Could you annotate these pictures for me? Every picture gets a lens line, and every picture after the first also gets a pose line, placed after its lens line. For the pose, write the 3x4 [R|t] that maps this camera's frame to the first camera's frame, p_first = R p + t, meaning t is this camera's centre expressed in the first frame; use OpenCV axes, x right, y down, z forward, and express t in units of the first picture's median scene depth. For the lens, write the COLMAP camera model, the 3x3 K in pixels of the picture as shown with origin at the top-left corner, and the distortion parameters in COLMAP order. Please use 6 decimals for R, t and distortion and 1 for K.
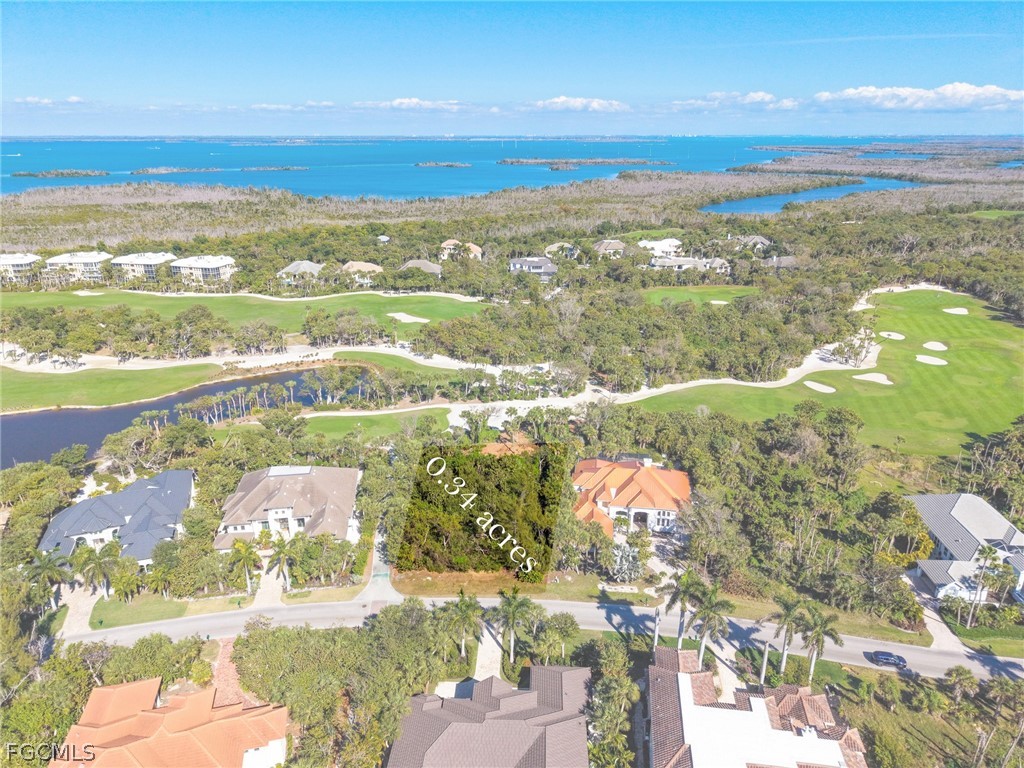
lens RADIAL K [[688.8, 0, 515.7], [0, 688.8, 383.4], [0, 0, 1]] dist [0.018308, -0.020438]
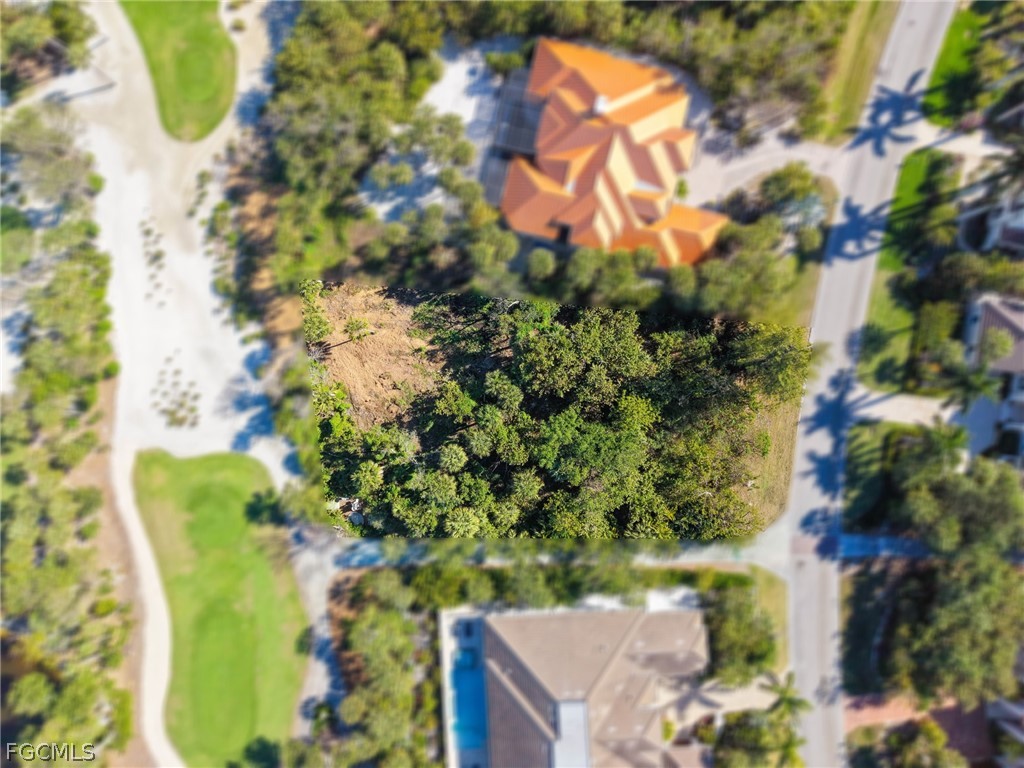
lens RADIAL K [[688.8, 0, 515.7], [0, 688.8, 383.4], [0, 0, 1]] dist [0.018308, -0.020438]
pose [[0.095396, -0.995421, 0.006117, -0.030713], [0.345852, 0.038906, 0.937482, -0.311943], [-0.933427, -0.087316, 0.347980, 0.622060]]
